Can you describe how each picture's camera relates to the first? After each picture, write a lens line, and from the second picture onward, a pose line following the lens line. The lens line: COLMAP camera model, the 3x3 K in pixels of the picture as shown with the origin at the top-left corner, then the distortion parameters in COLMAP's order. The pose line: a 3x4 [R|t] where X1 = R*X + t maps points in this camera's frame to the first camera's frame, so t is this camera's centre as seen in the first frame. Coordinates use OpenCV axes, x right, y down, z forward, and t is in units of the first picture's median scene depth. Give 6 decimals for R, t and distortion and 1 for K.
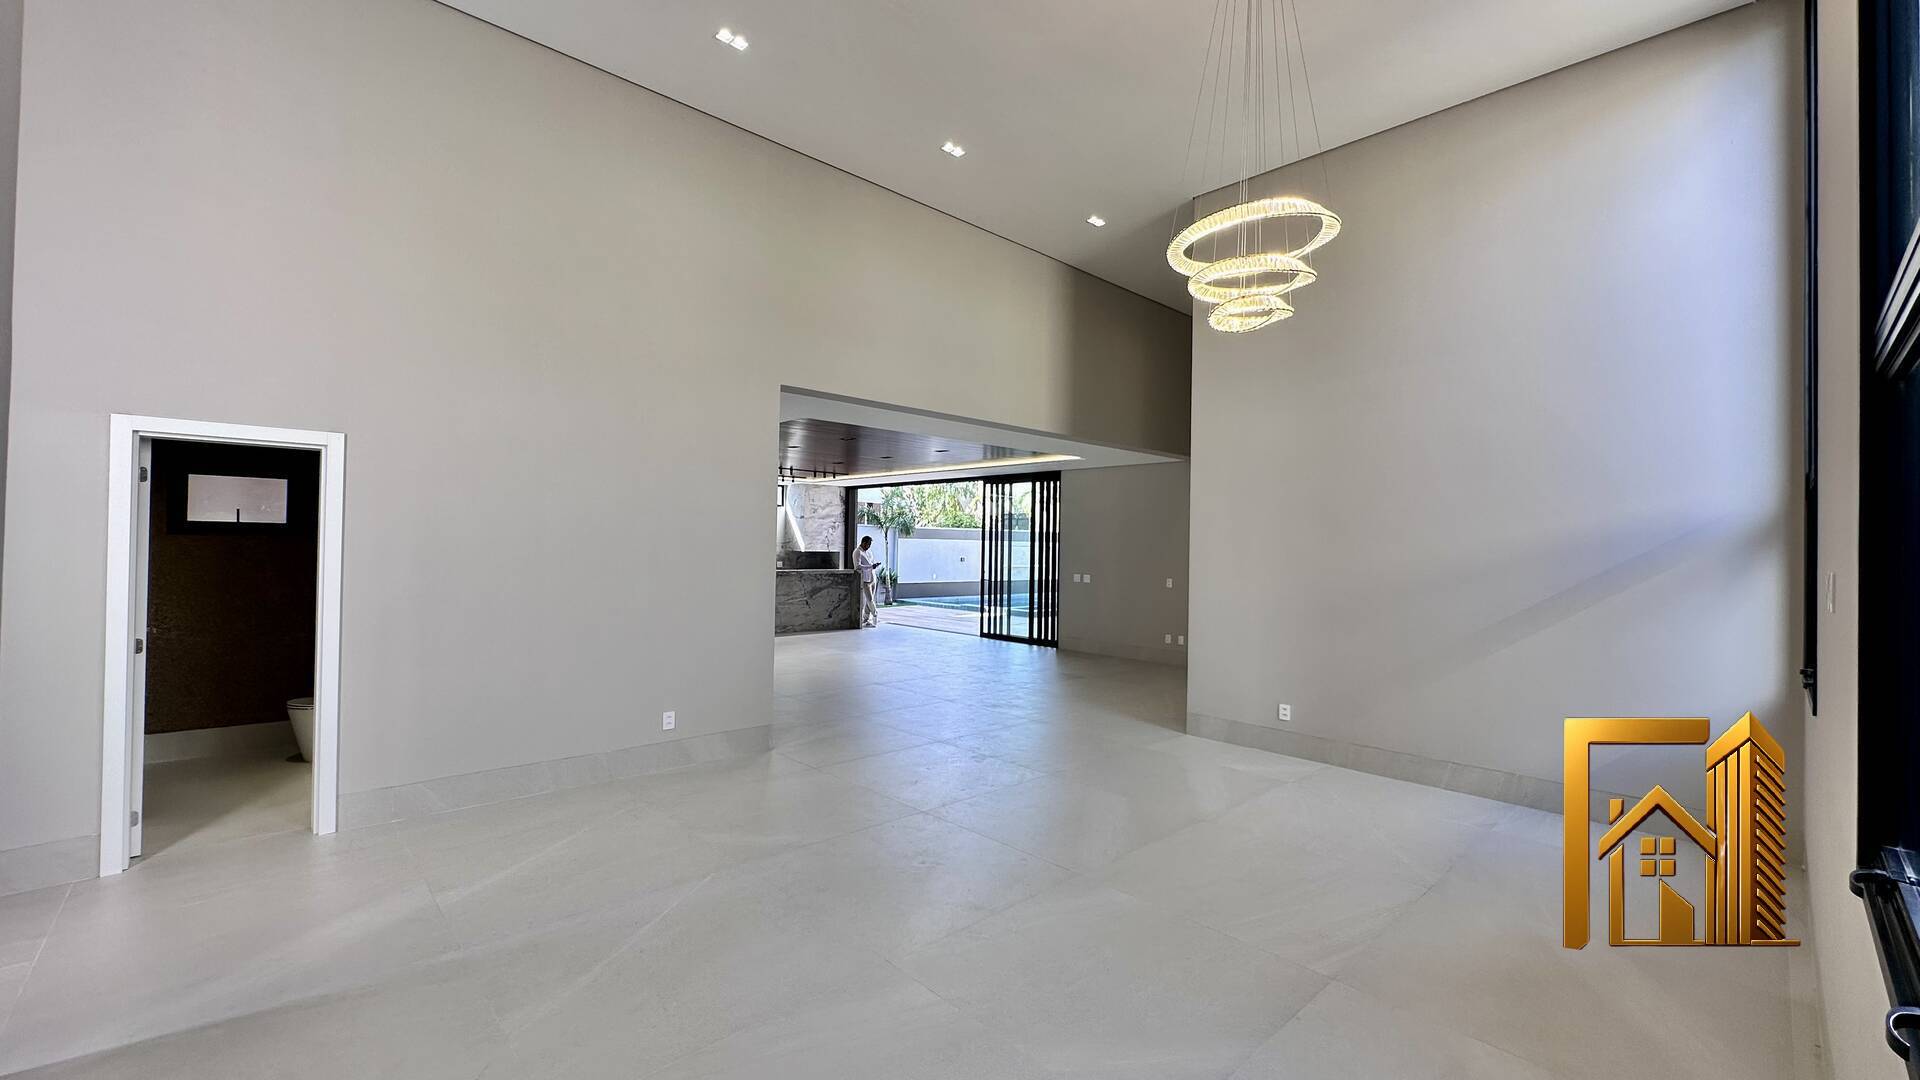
lens RADIAL K [[764.1, 0, 957.8], [0, 764.1, 534.6], [0, 0, 1]] dist [-0.002086, -0.000442]
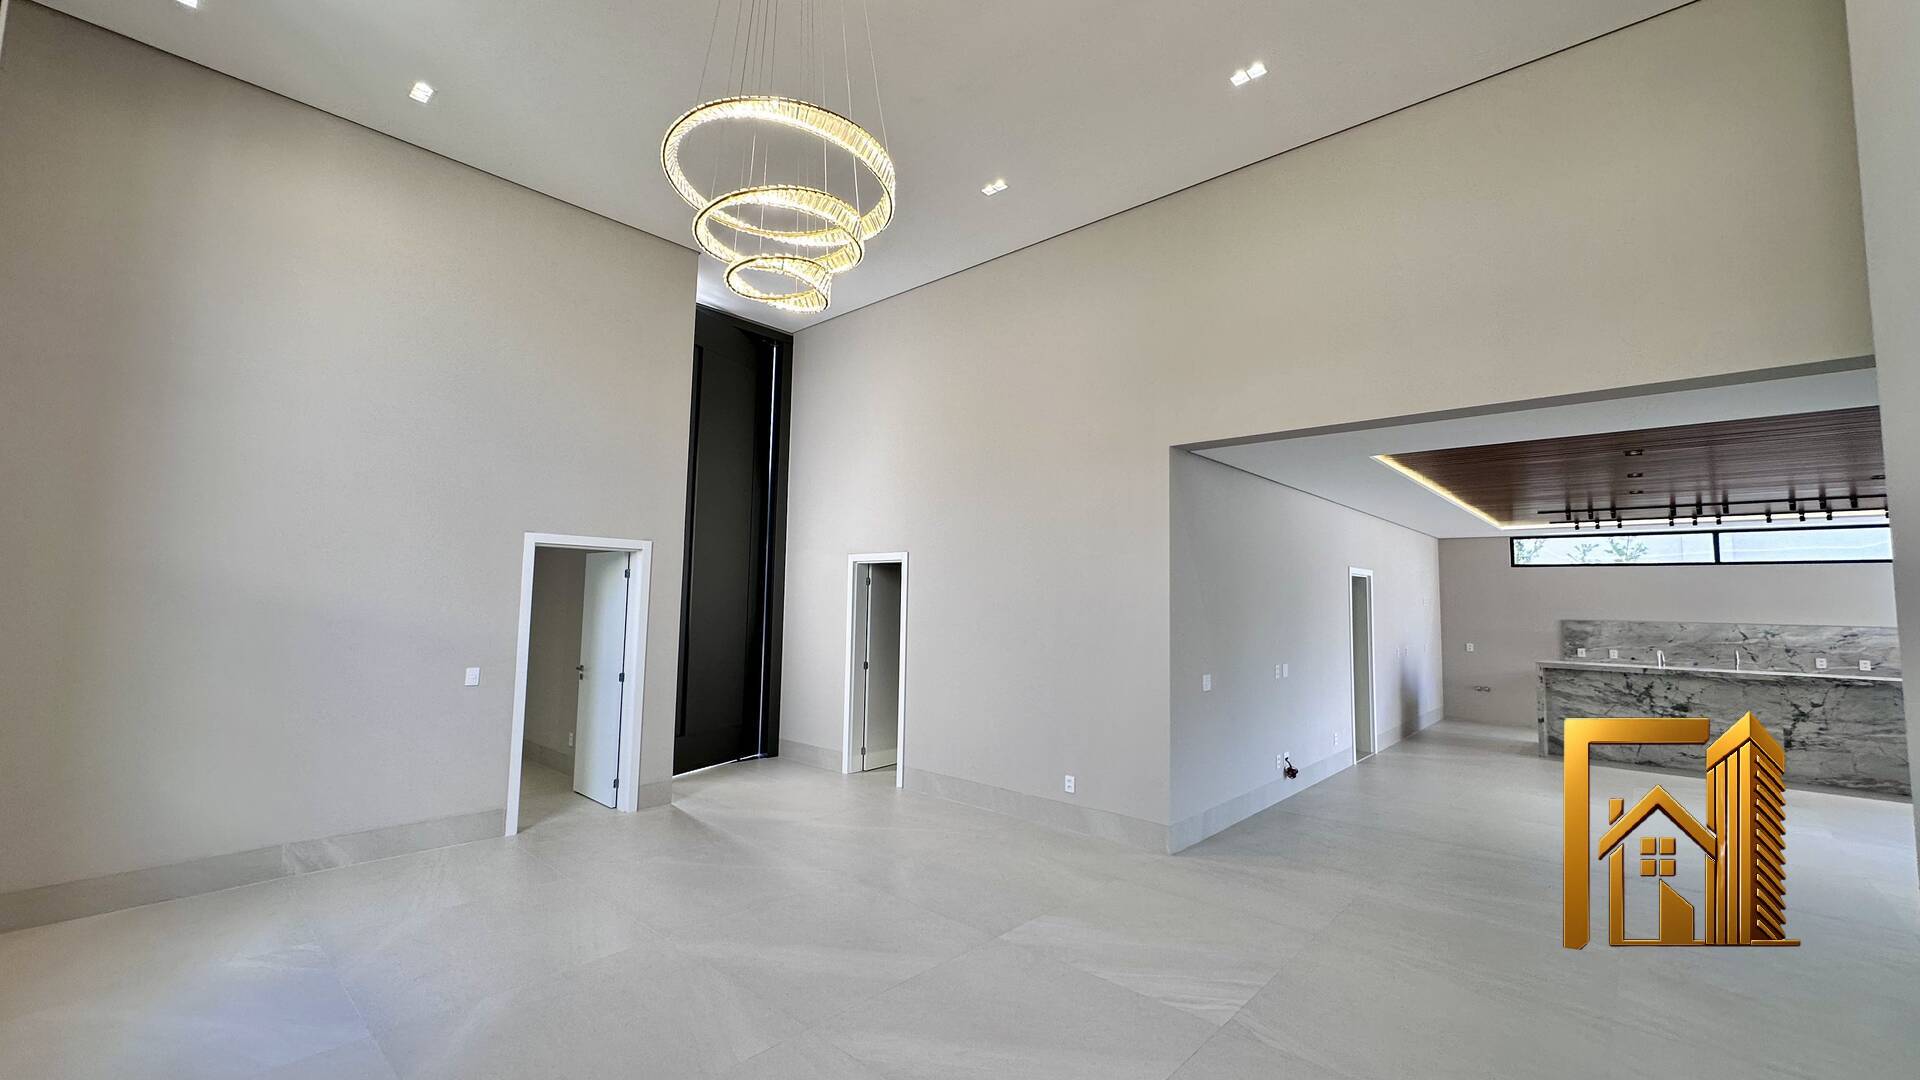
lens RADIAL K [[764.1, 0, 957.3], [0, 764.1, 544.6], [0, 0, 1]] dist [-0.002086, -0.000442]
pose [[0.080082, -0.099774, -0.991782, 0.664560], [-0.001322, 0.994966, -0.100201, 0.016313], [0.996787, 0.009335, 0.079547, 0.713340]]
